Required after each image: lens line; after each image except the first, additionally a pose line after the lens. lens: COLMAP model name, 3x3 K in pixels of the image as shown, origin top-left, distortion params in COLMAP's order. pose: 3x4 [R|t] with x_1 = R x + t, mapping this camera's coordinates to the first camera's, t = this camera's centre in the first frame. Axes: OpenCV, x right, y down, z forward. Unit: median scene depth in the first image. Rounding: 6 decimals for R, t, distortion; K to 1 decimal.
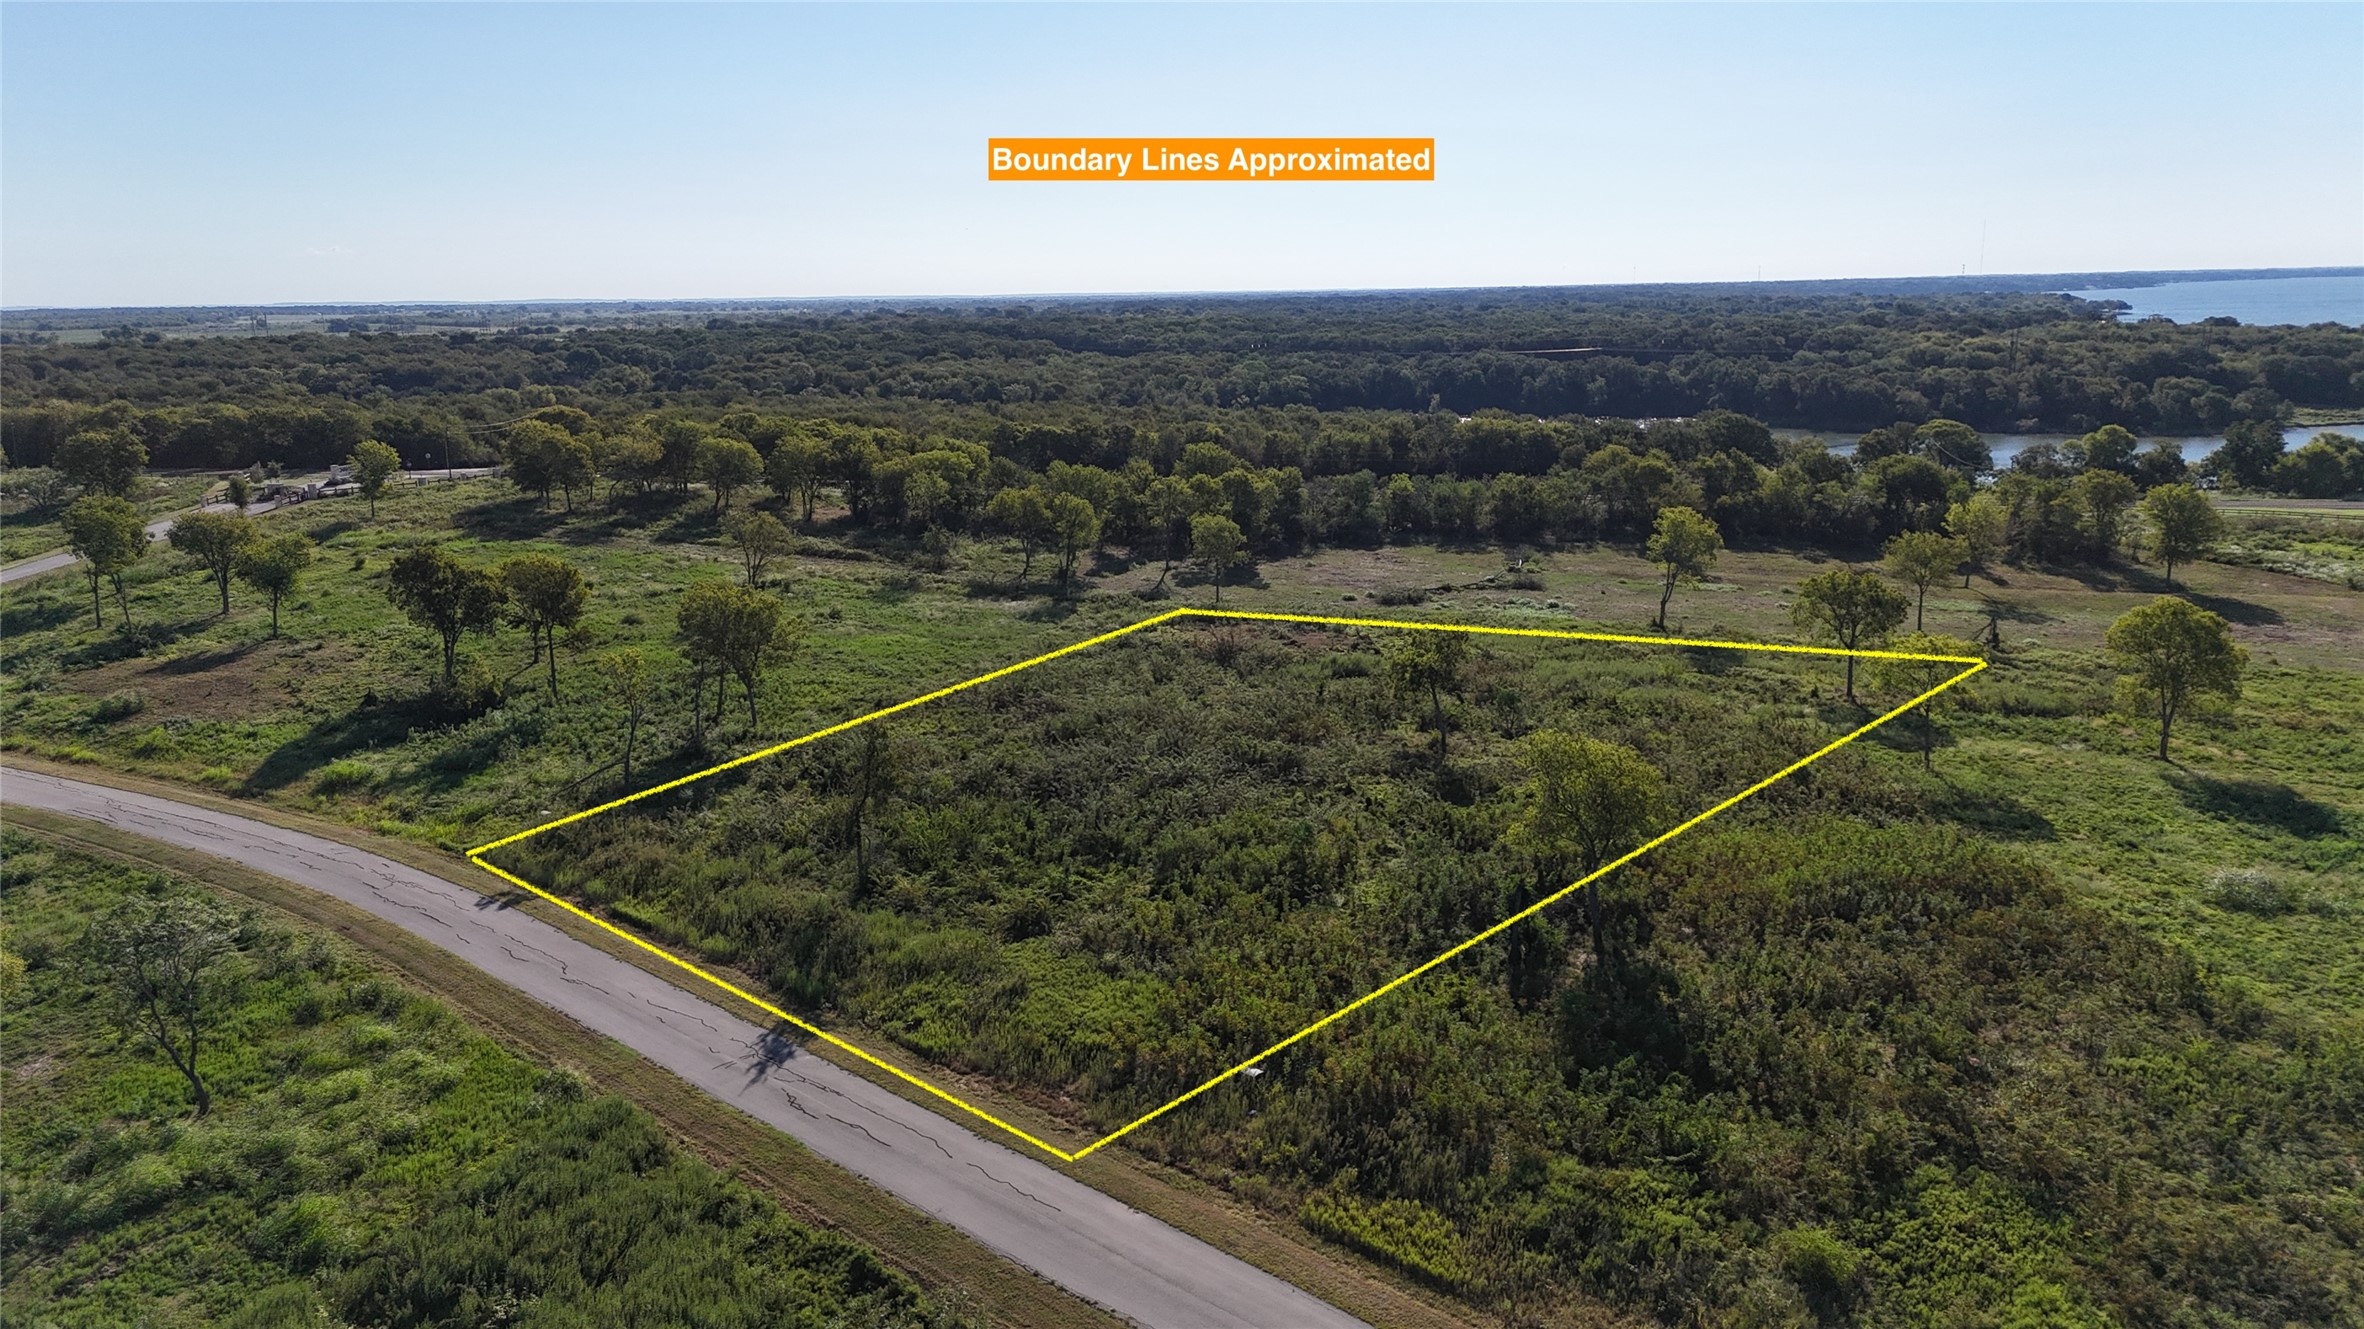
lens RADIAL K [[1718.1, 0, 1173.1], [0, 1718.1, 670.9], [0, 0, 1]] dist [0.061629, -0.048212]
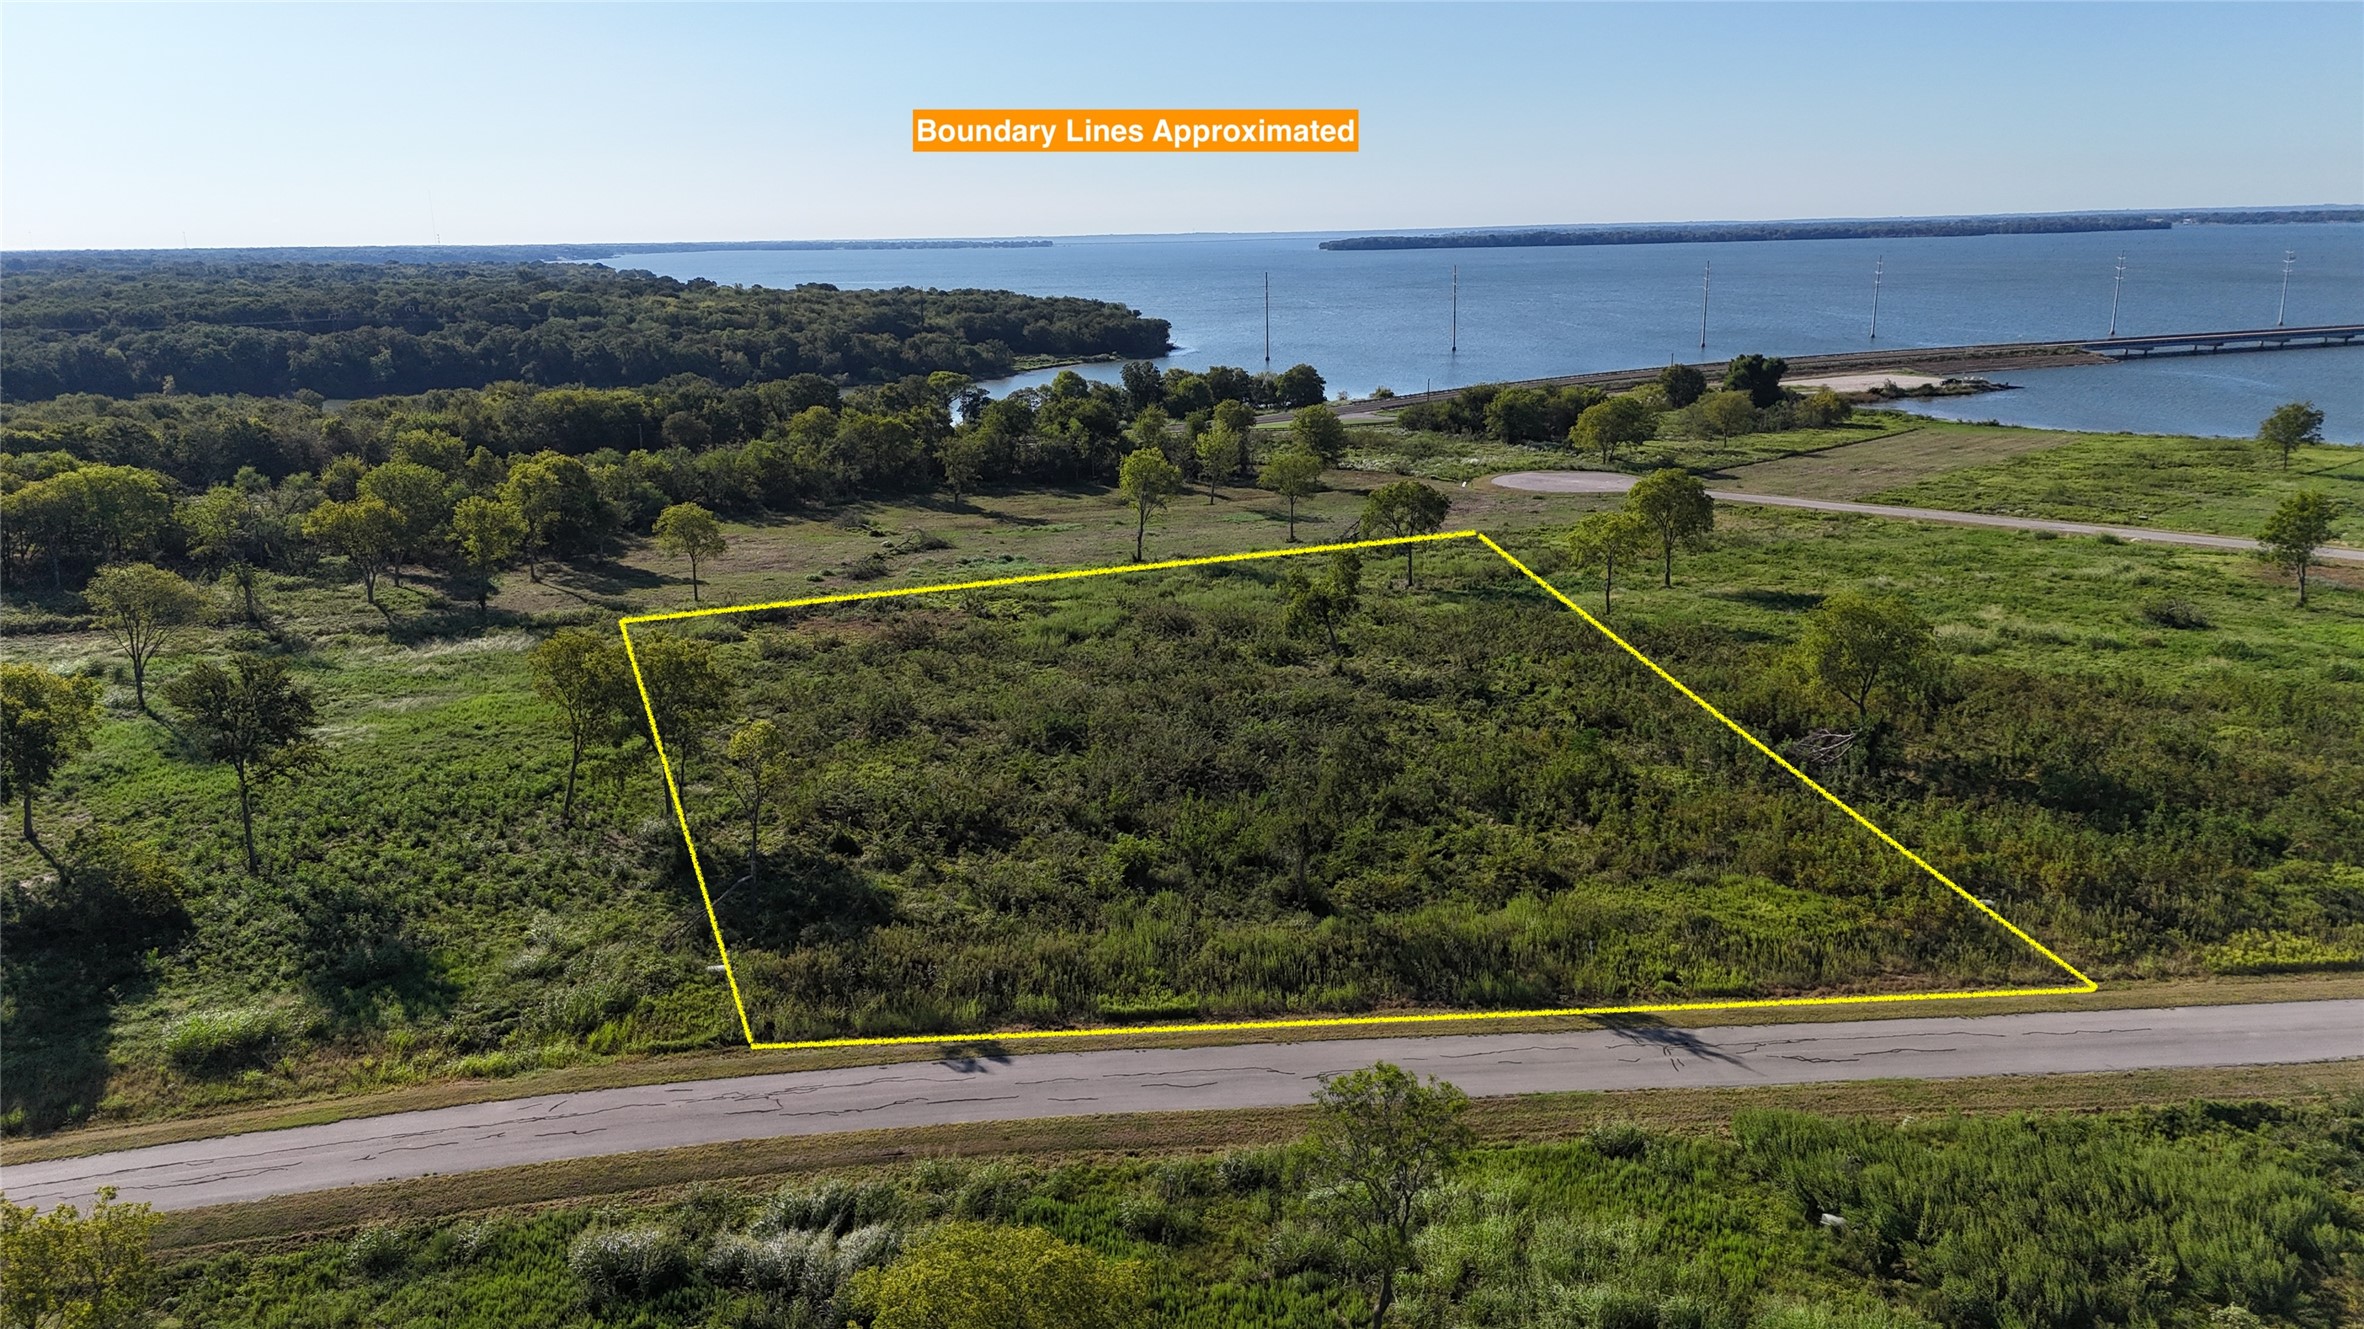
lens RADIAL K [[1718.1, 0, 1187.0], [0, 1718.1, 668.7], [0, 0, 1]] dist [0.061629, -0.048212]
pose [[0.677011, -0.172088, 0.715571, -0.283248], [0.161290, 0.983336, 0.083885, -0.026646], [-0.718082, 0.058623, 0.693485, 0.142567]]
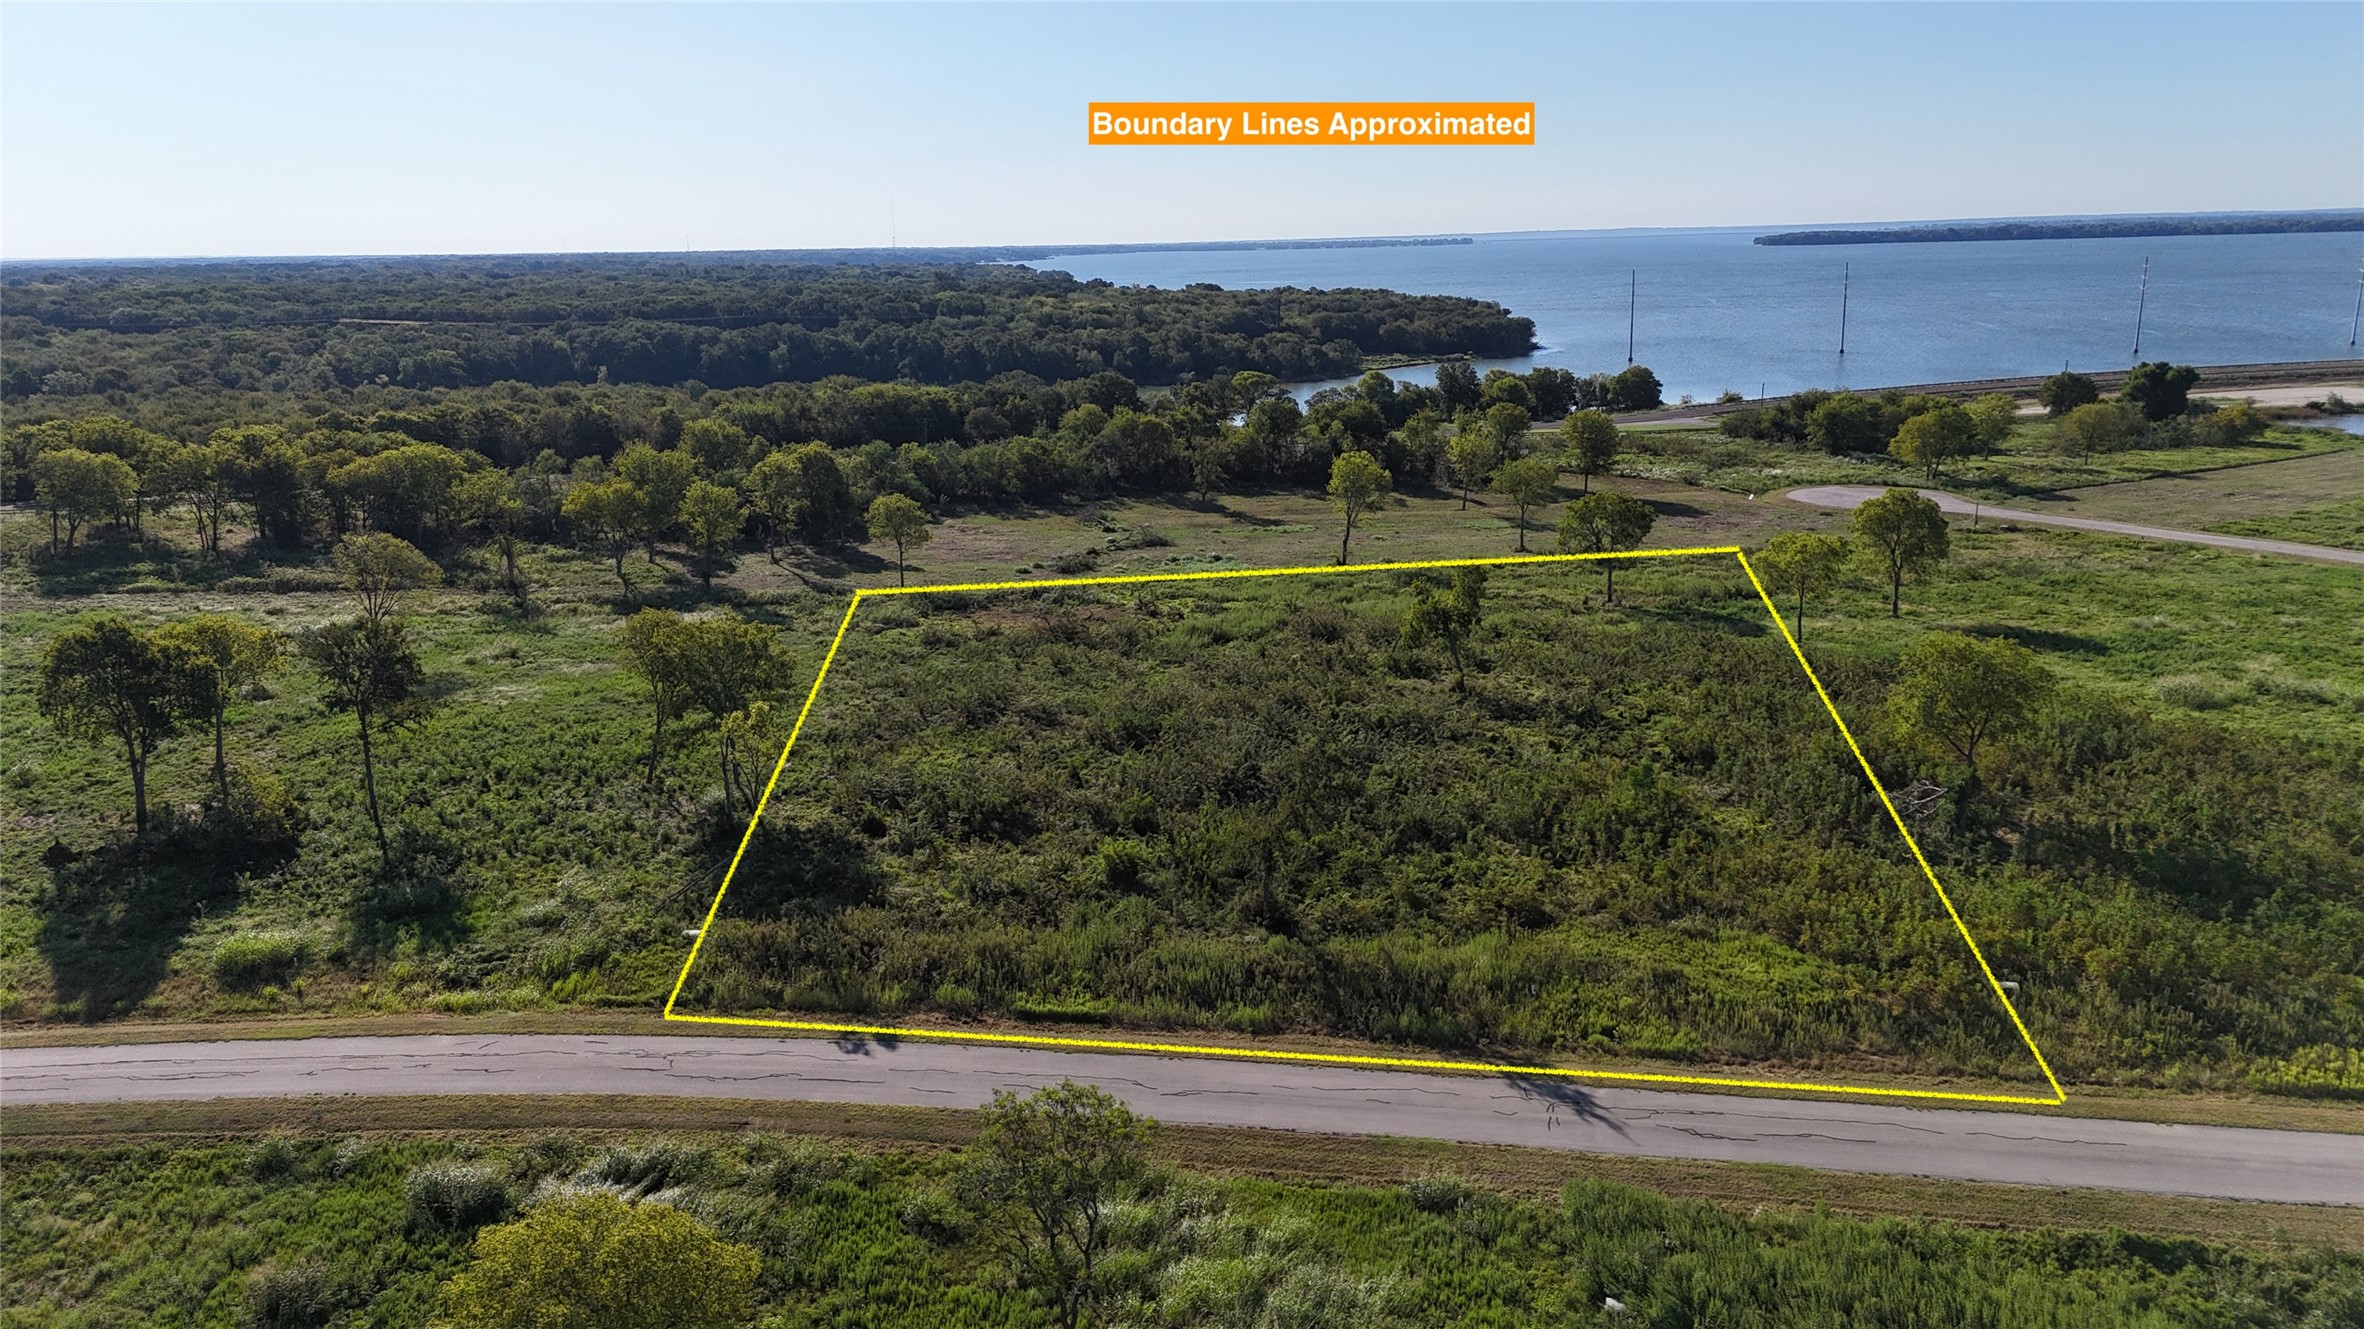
lens RADIAL K [[1718.1, 0, 1187.5], [0, 1718.1, 670.3], [0, 0, 1]] dist [0.061629, -0.048212]
pose [[0.830010, -0.132303, 0.541829, -0.227163], [0.123423, 0.990943, 0.052899, -0.017600], [-0.543921, 0.022967, 0.838822, 0.097627]]
